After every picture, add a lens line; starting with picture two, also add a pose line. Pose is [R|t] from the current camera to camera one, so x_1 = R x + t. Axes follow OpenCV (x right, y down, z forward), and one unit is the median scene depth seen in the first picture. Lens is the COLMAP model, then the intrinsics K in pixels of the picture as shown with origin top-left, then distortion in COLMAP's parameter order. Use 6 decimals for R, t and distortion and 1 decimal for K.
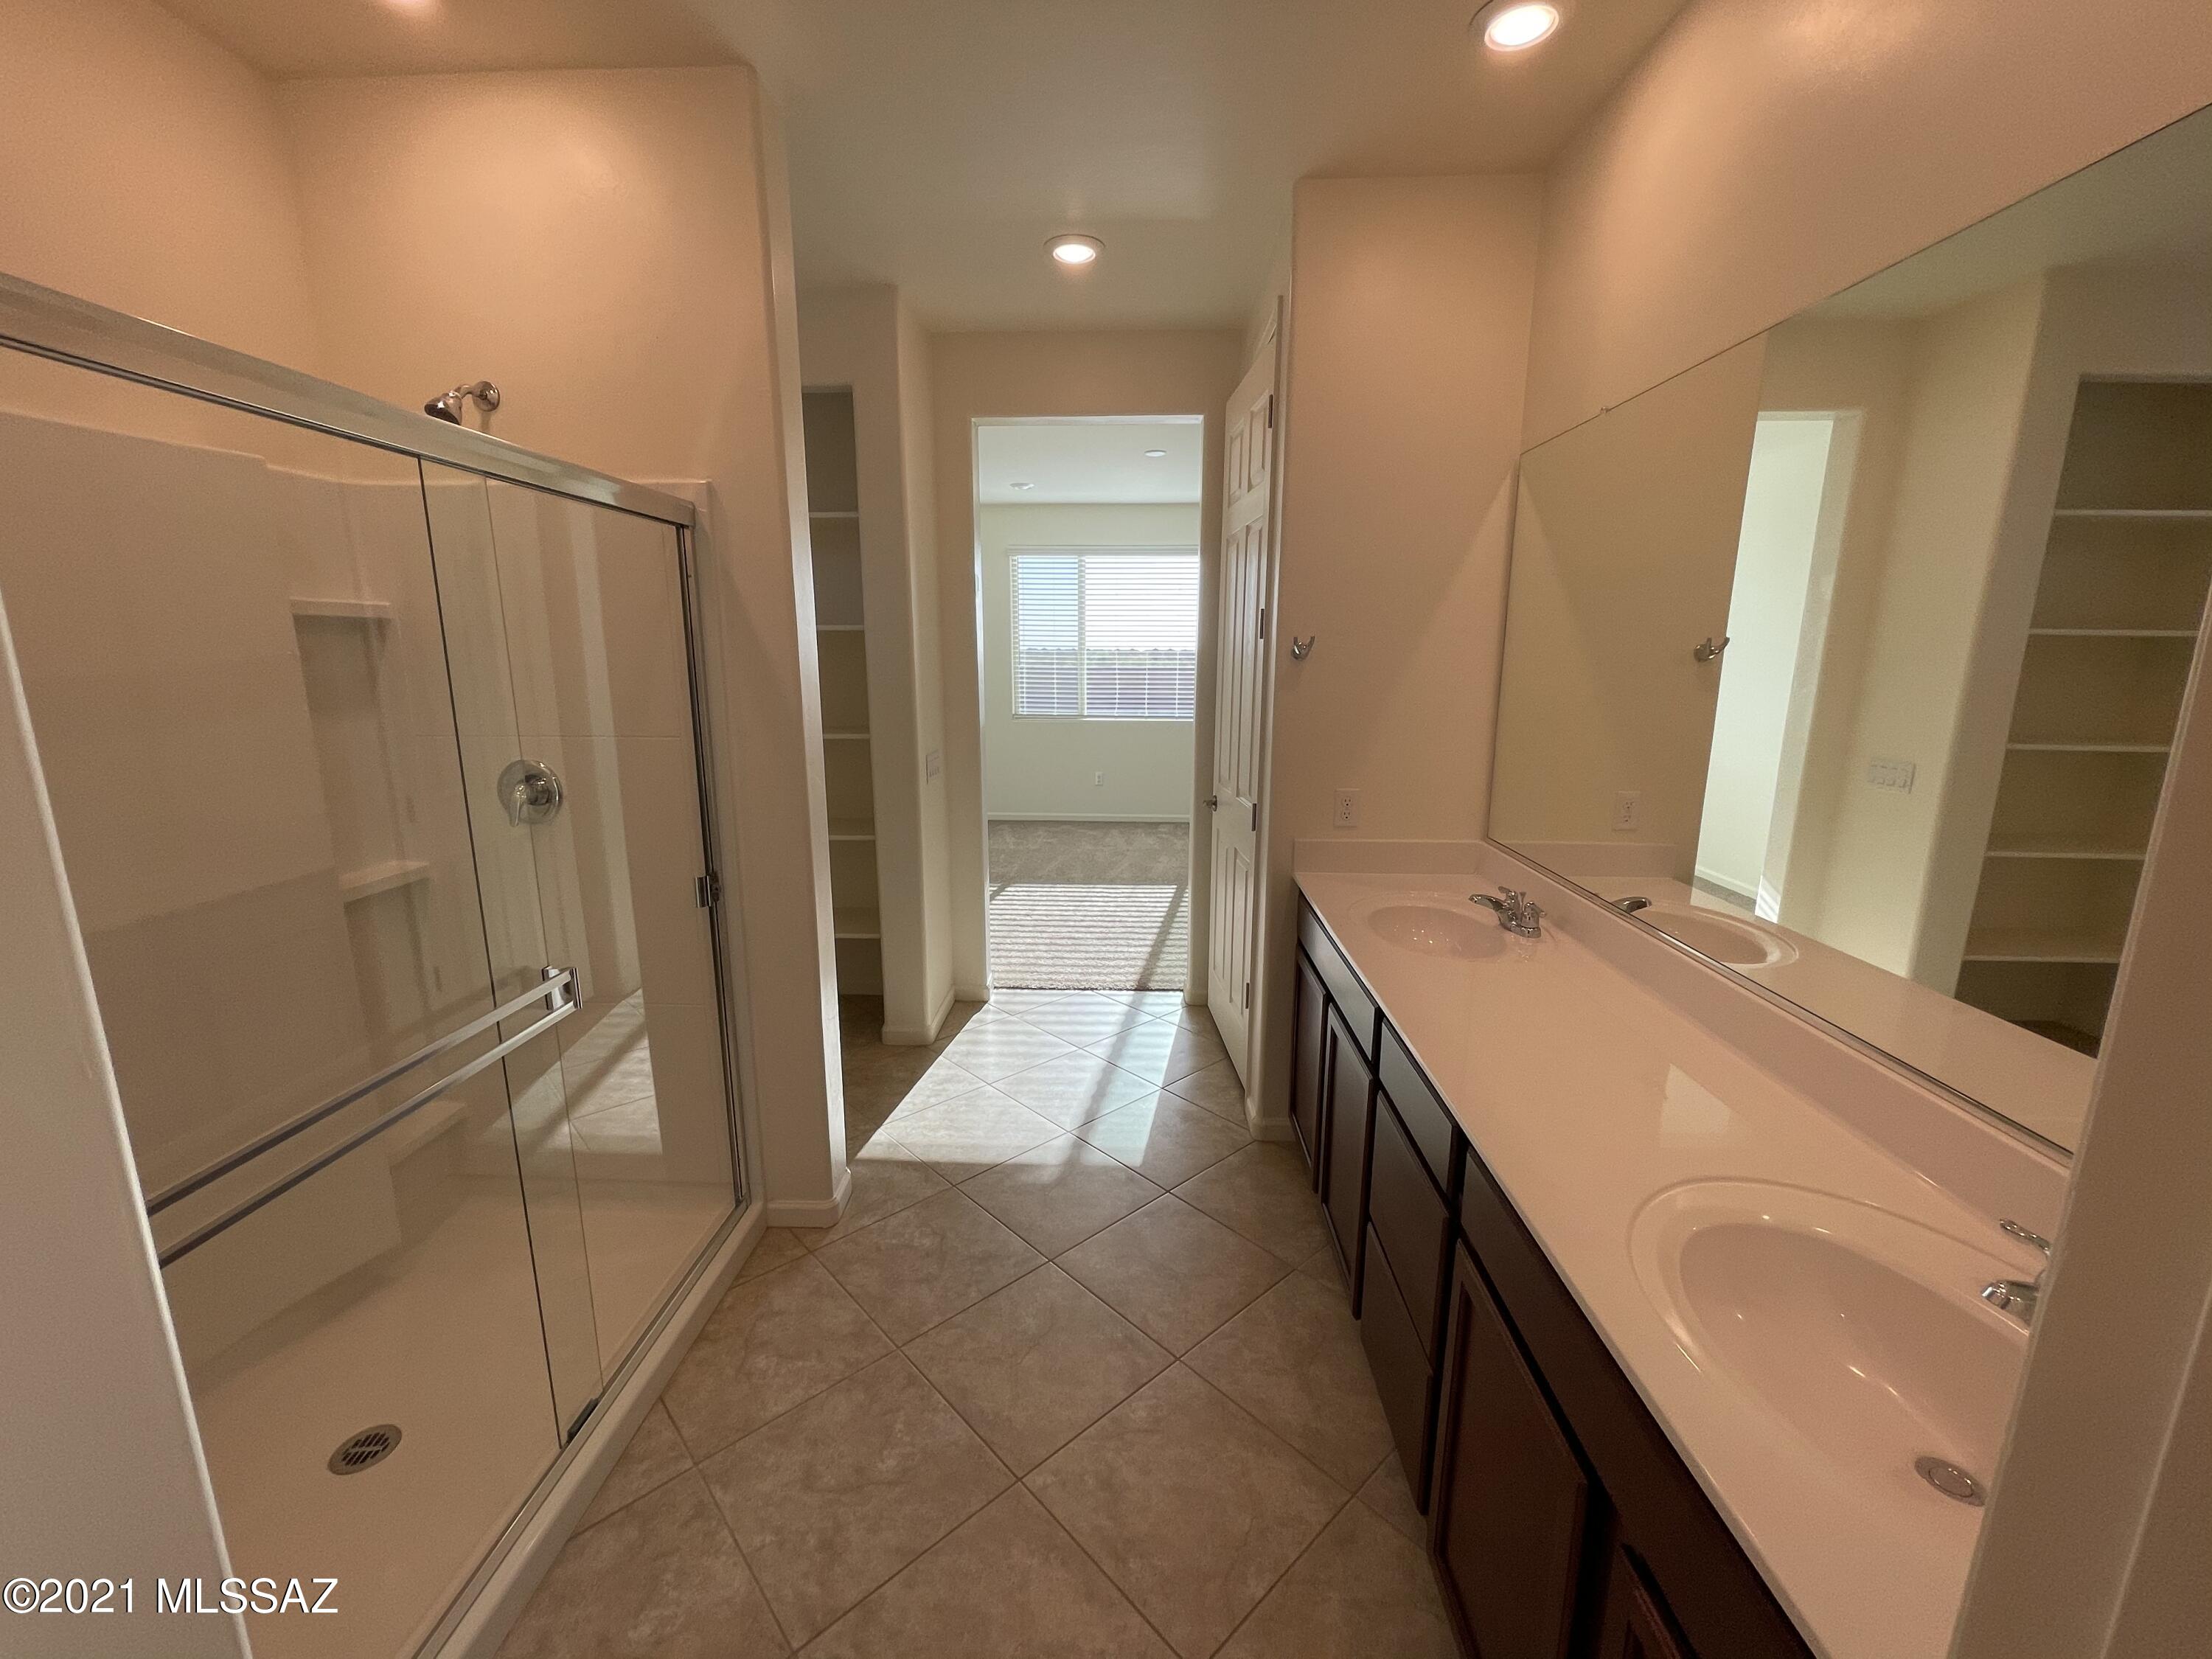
lens RADIAL K [[891.7, 0, 1107.1], [0, 891.7, 839.2], [0, 0, 1]] dist [0.001122, -0.000530]
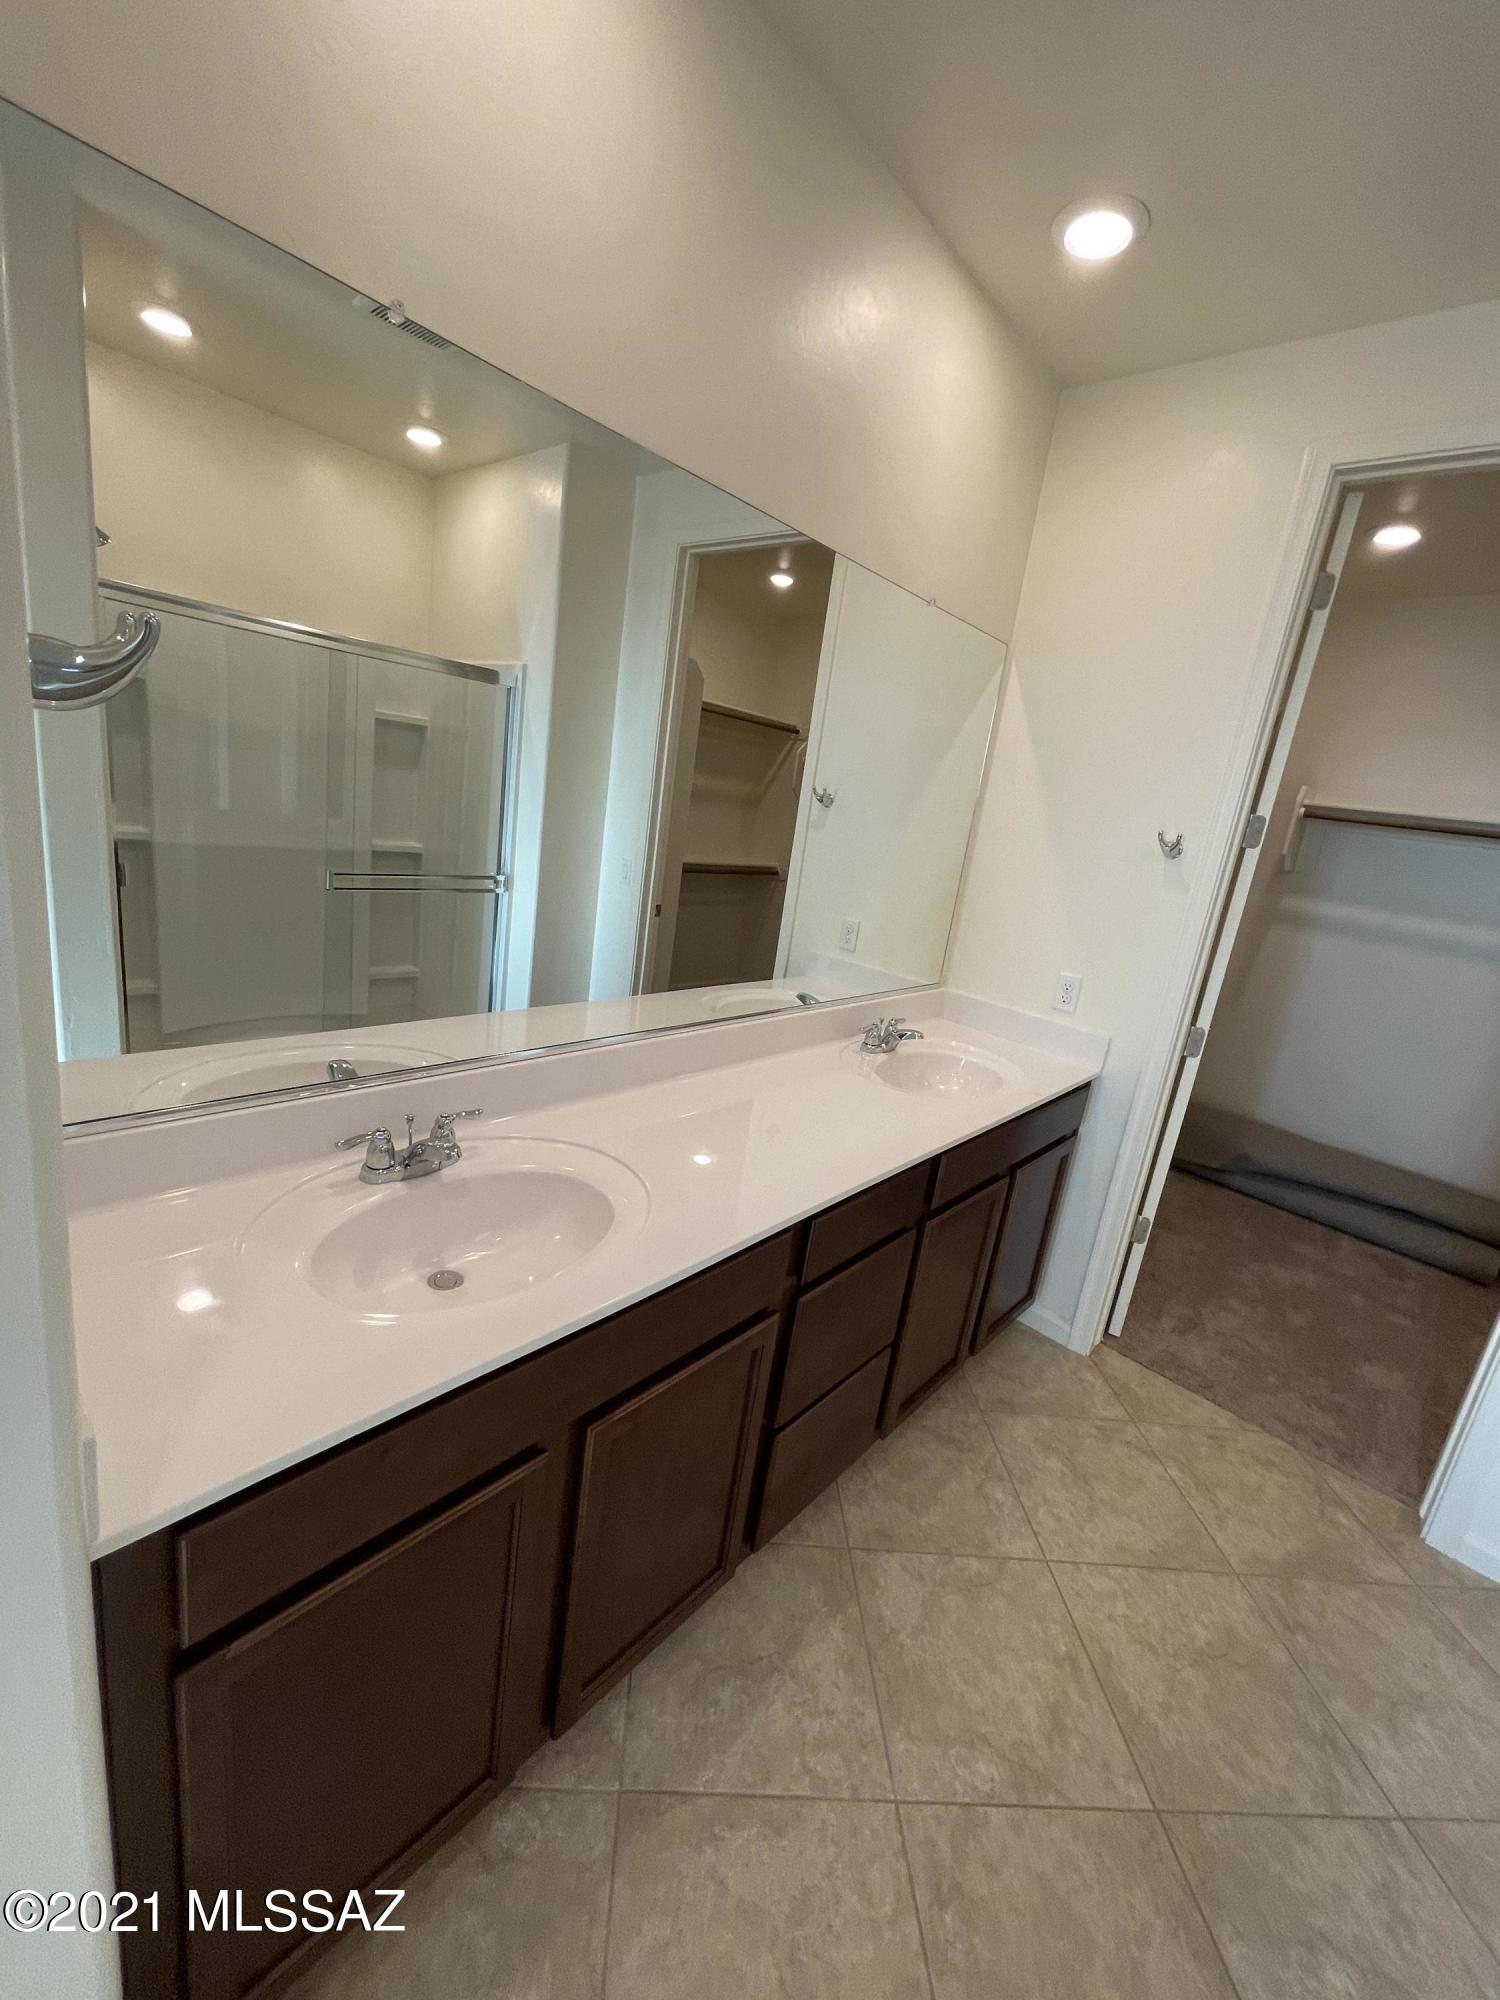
lens RADIAL K [[806.3, 0, 741.1], [0, 806.3, 989.3], [0, 0, 1]] dist [0.001122, -0.000530]
pose [[-0.757046, -0.267077, 0.596281, -0.044807], [-0.016663, 0.920232, 0.391020, -0.317266], [-0.653149, 0.286084, -0.701108, 1.542539]]
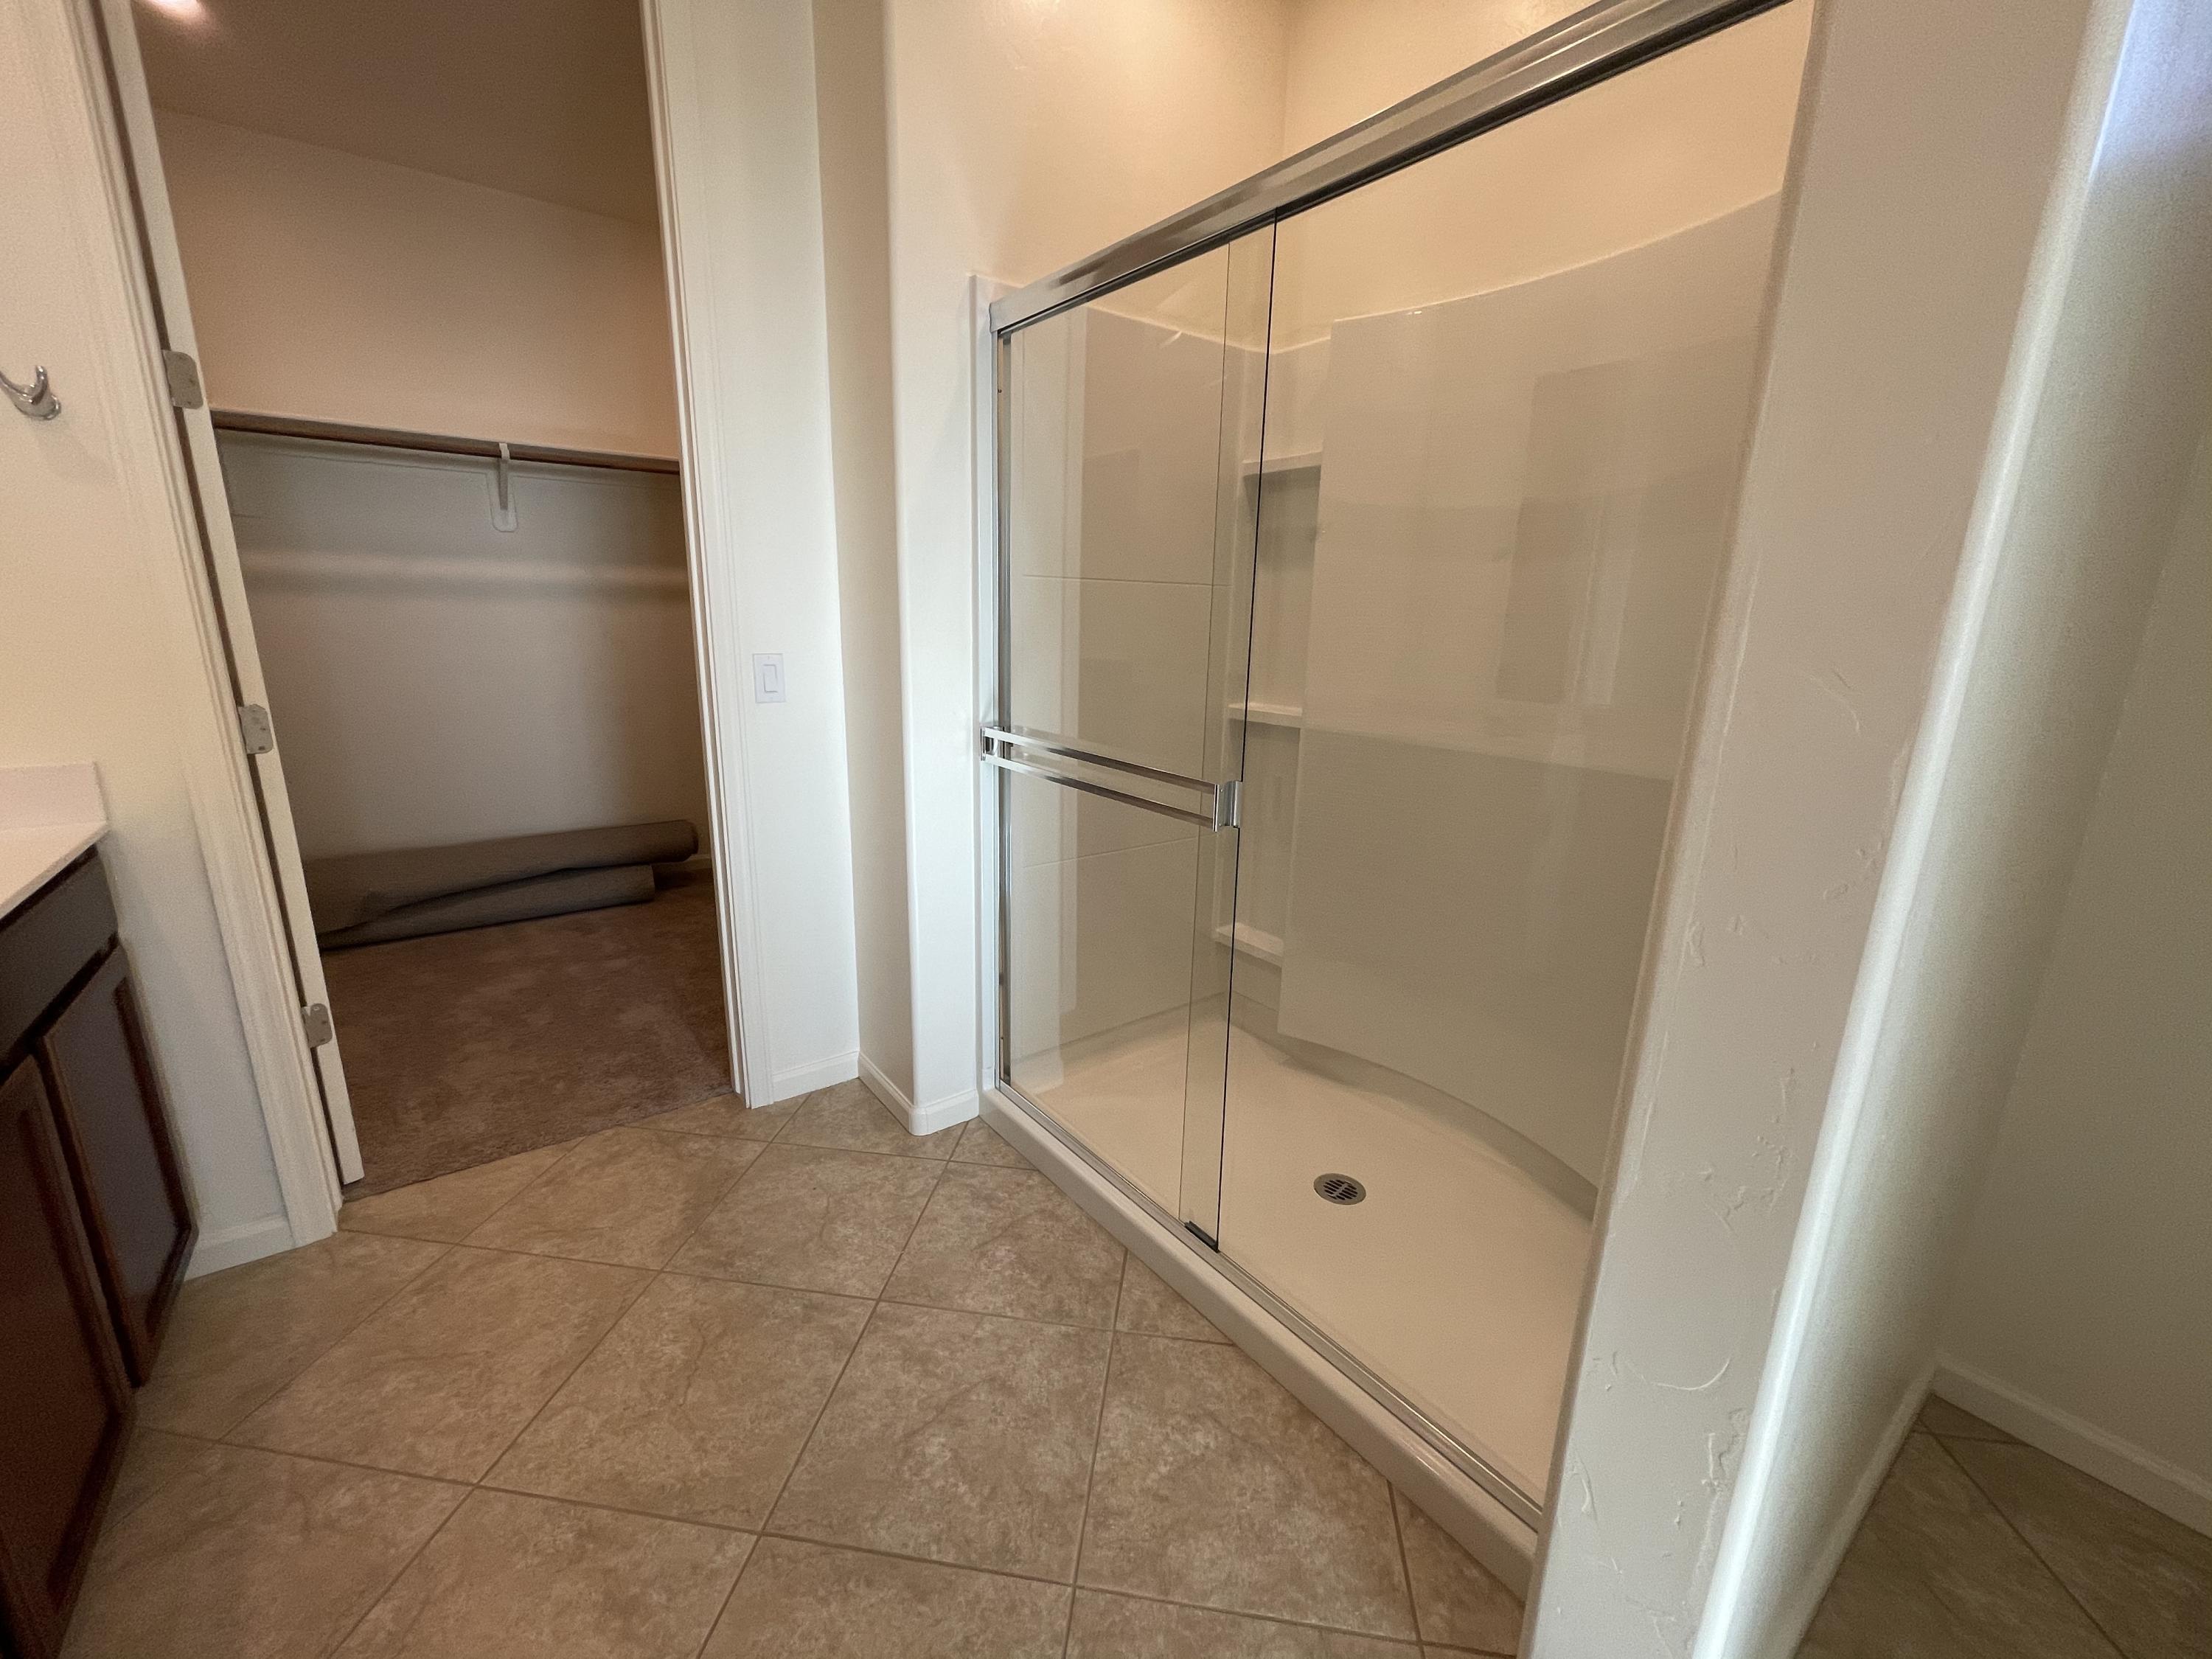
lens RADIAL K [[891.7, 0, 1102.6], [0, 891.7, 834.4], [0, 0, 1]] dist [0.001122, -0.000530]
pose [[-0.774011, 0.128142, -0.620069, 0.064374], [-0.154830, 0.911272, 0.381590, -0.131085], [0.613950, 0.391360, -0.685495, 1.408923]]
